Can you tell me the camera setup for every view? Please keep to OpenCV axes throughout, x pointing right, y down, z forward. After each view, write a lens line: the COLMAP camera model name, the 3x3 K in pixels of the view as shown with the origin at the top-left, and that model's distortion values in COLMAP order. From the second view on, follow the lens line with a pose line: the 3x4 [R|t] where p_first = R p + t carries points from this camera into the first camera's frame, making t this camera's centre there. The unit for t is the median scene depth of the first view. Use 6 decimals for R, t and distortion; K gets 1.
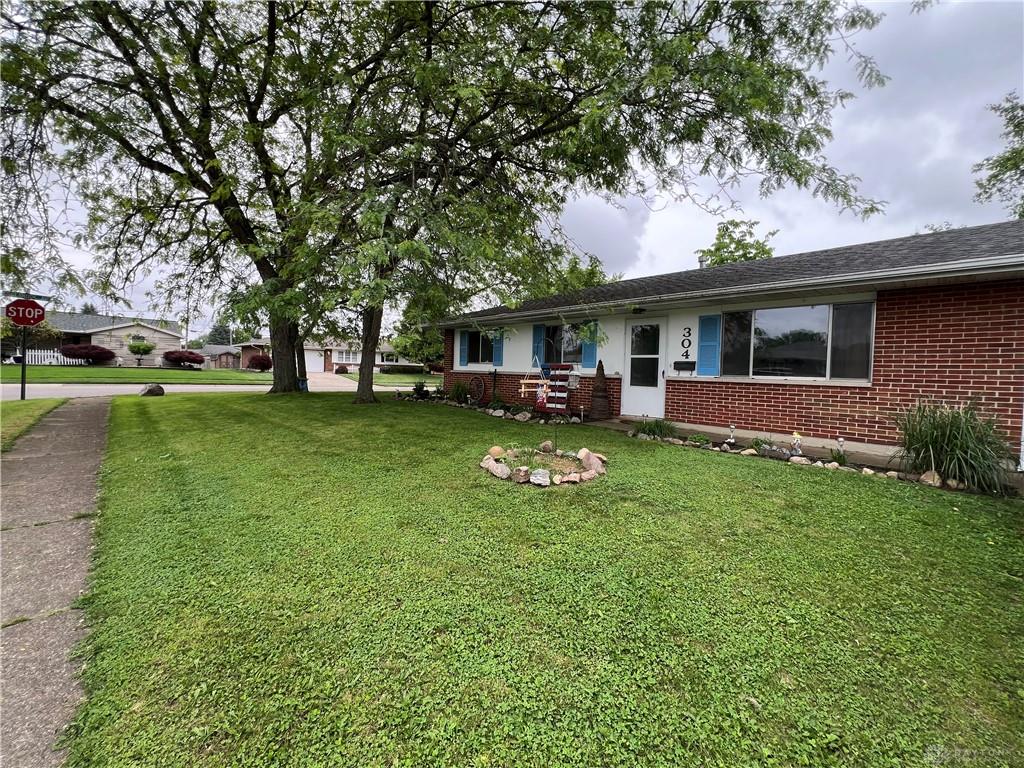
lens RADIAL K [[412.1, 0, 511.0], [0, 412.1, 380.7], [0, 0, 1]] dist [-0.001209, -0.000139]
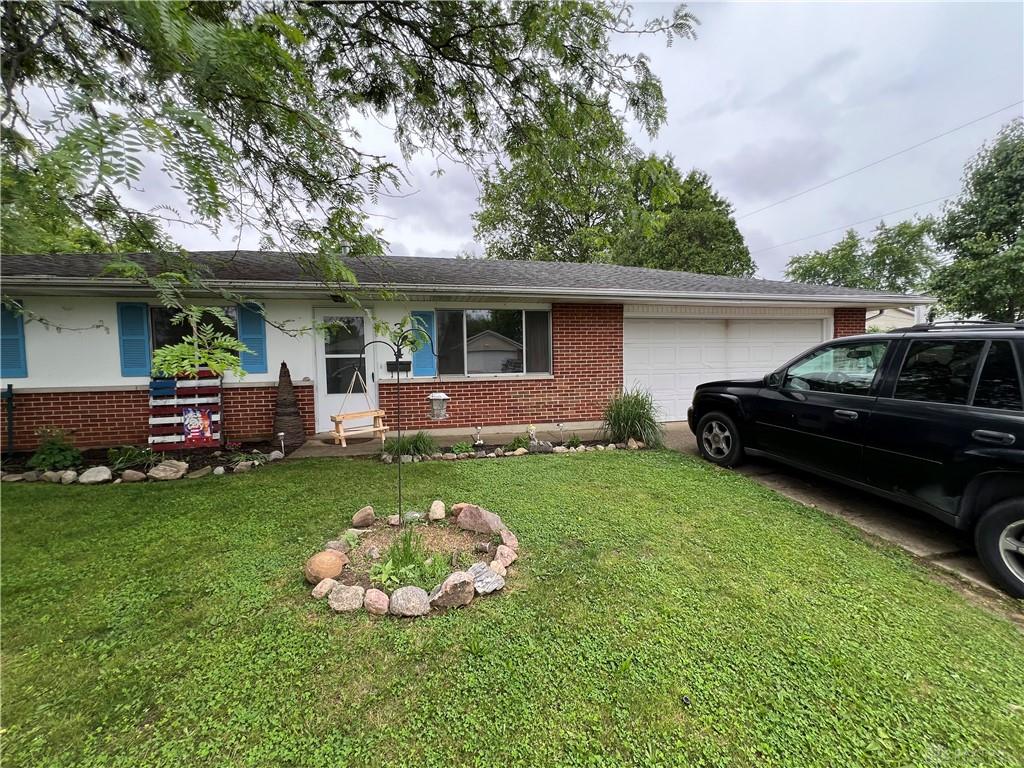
lens RADIAL K [[412.1, 0, 513.1], [0, 412.1, 383.3], [0, 0, 1]] dist [-0.001209, -0.000139]
pose [[0.524579, -0.080847, 0.847514, -0.194420], [0.051684, 0.996669, 0.063085, -0.041807], [-0.849791, 0.010710, 0.527010, 0.314604]]
